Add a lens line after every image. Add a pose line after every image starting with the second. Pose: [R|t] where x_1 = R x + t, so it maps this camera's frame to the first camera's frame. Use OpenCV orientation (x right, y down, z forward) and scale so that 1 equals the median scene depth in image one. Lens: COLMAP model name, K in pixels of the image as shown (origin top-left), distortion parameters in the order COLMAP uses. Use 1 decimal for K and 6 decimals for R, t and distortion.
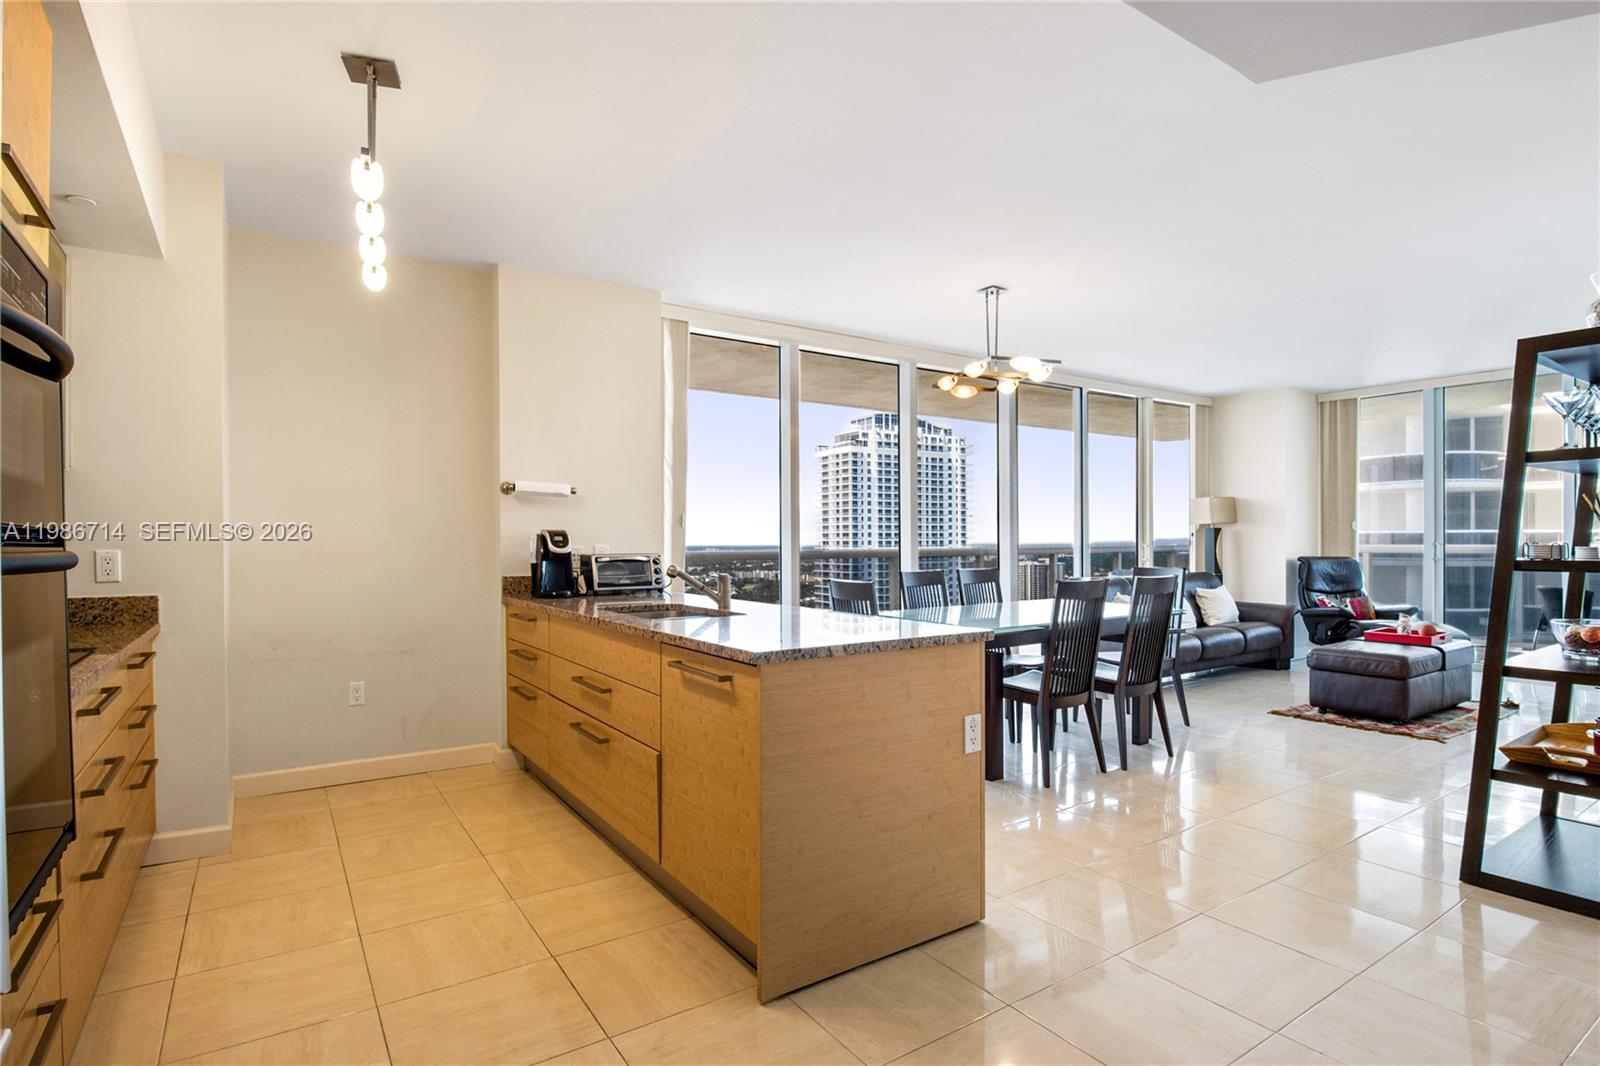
lens RADIAL K [[825.0, 0, 780.4], [0, 825.0, 555.7], [0, 0, 1]] dist [-0.006811, -0.008887]
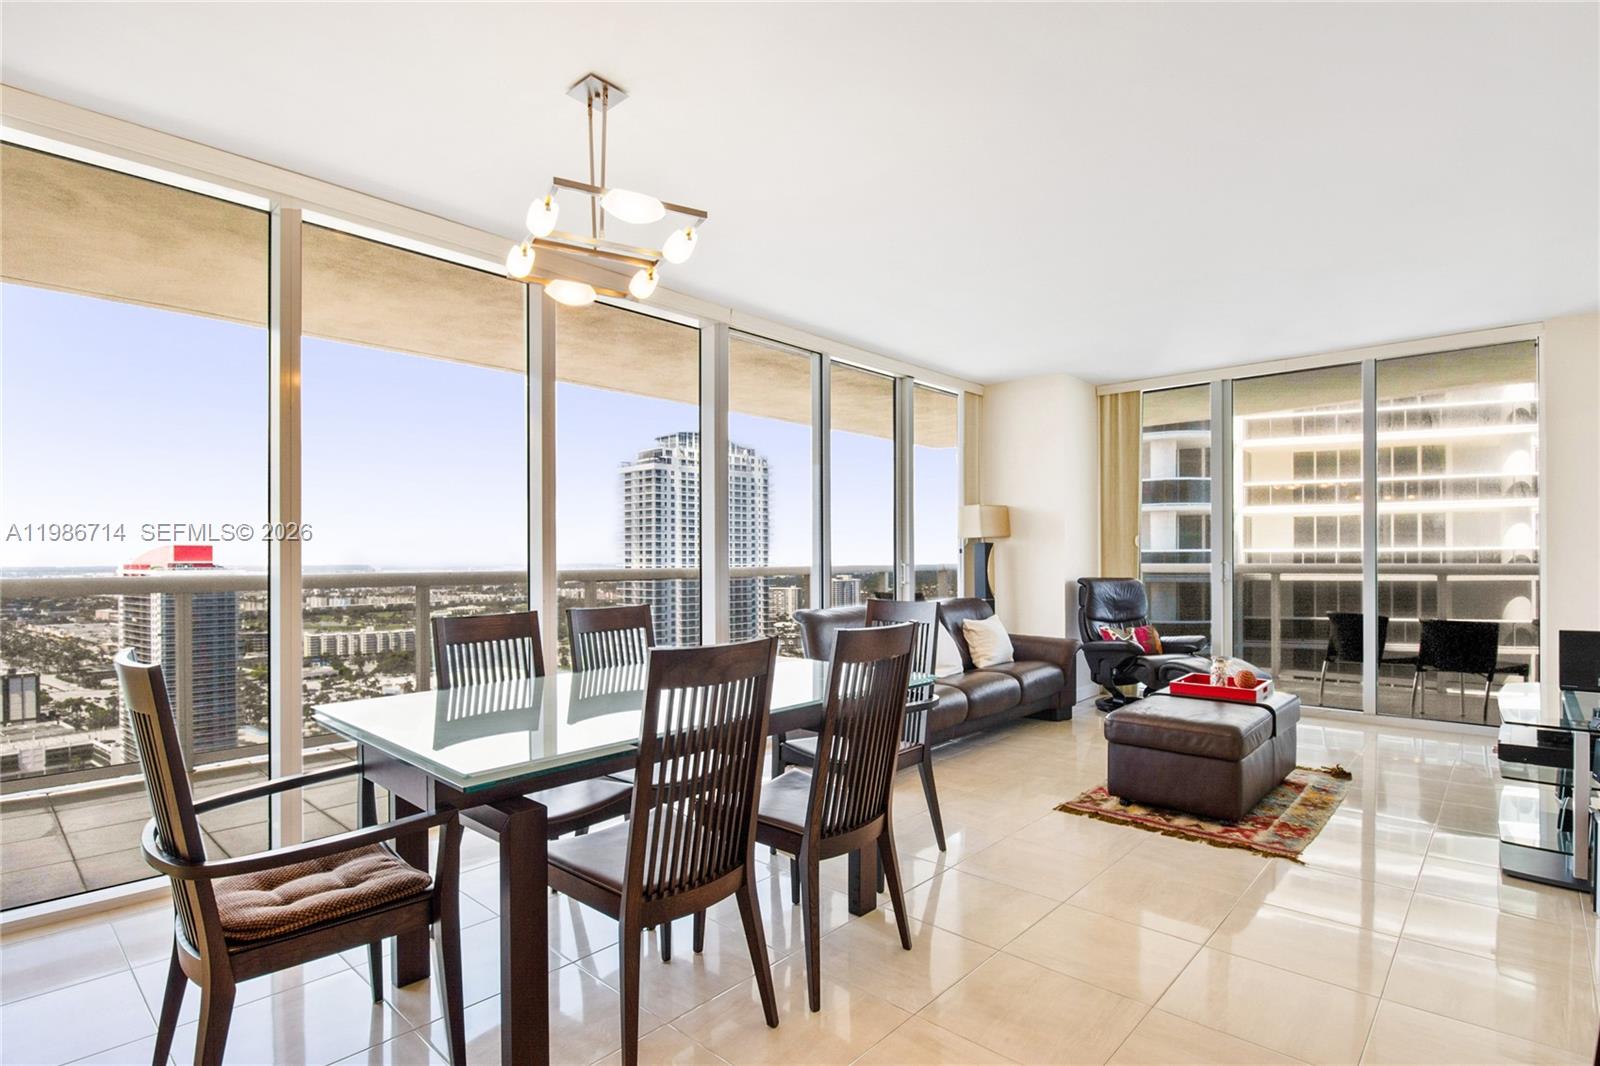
lens RADIAL K [[825.0, 0, 802.8], [0, 825.0, 554.3], [0, 0, 1]] dist [-0.006811, -0.008887]
pose [[0.966113, 0.003705, 0.258092, 0.144179], [0.002411, 0.999724, -0.023377, -0.003537], [-0.258107, 0.023207, 0.965838, 0.261733]]
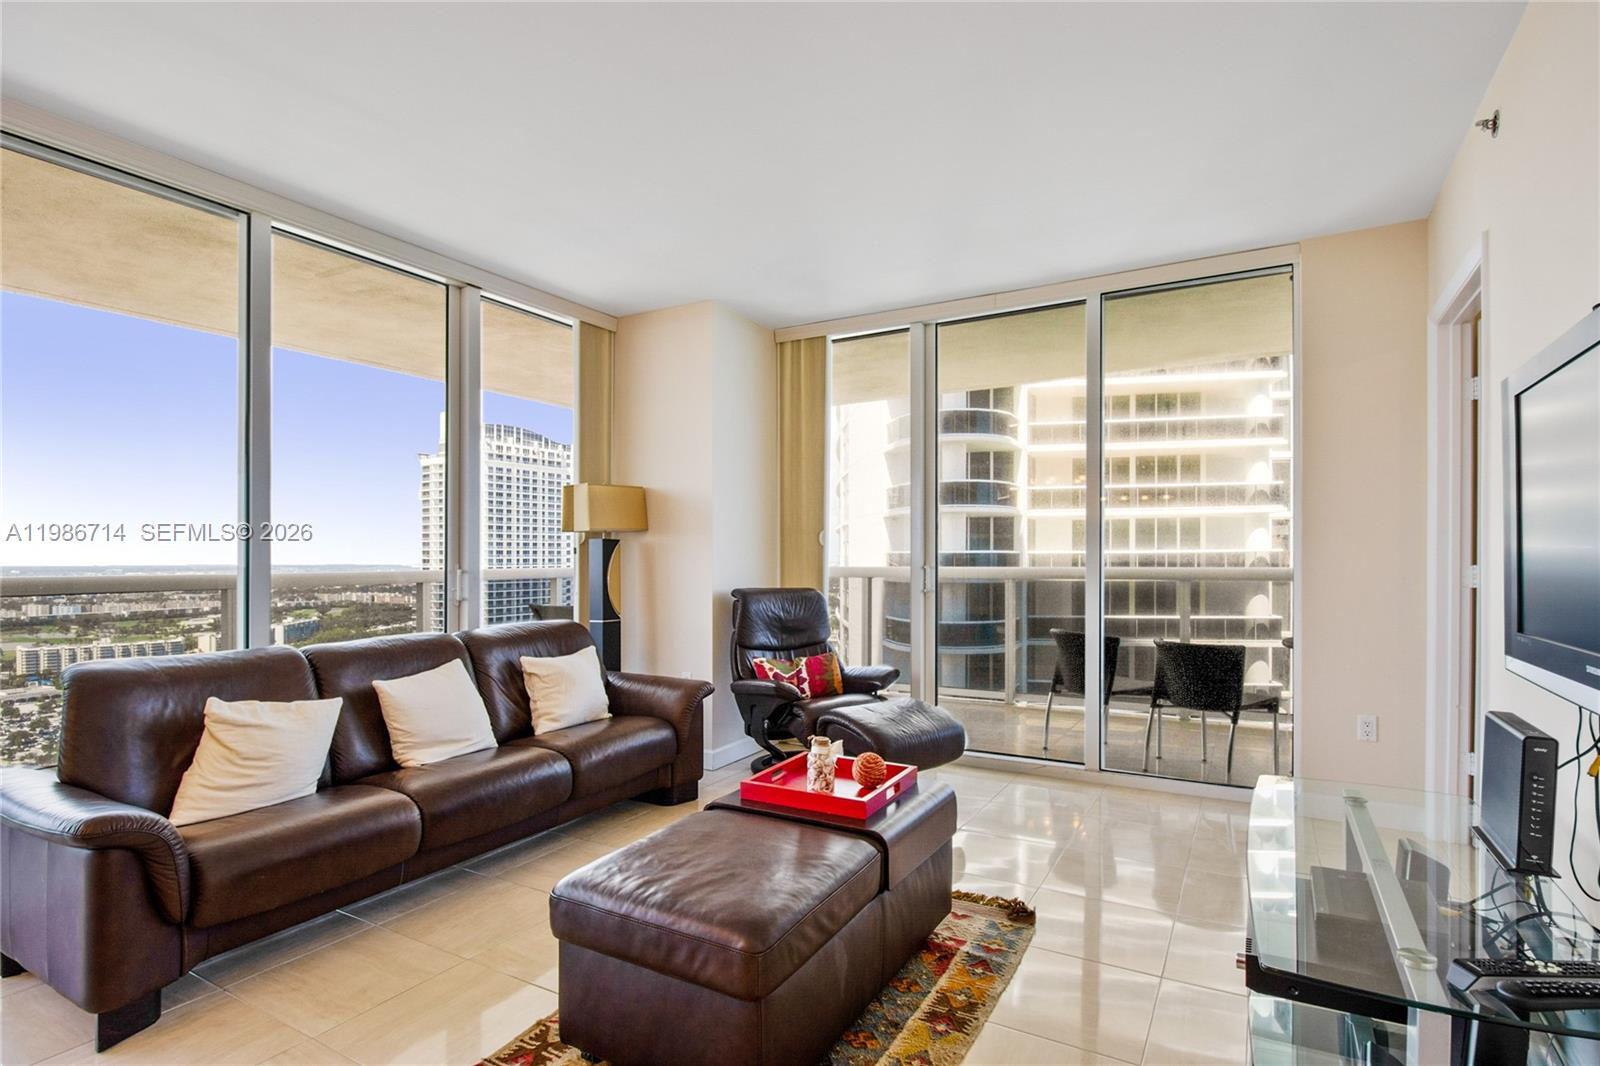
lens RADIAL K [[825.0, 0, 816.4], [0, 825.0, 564.3], [0, 0, 1]] dist [-0.006811, -0.008887]
pose [[0.882855, 0.000312, 0.469646, 0.388534], [0.005547, 0.999923, -0.011092, -0.009086], [-0.469613, 0.012398, 0.882785, 0.432215]]
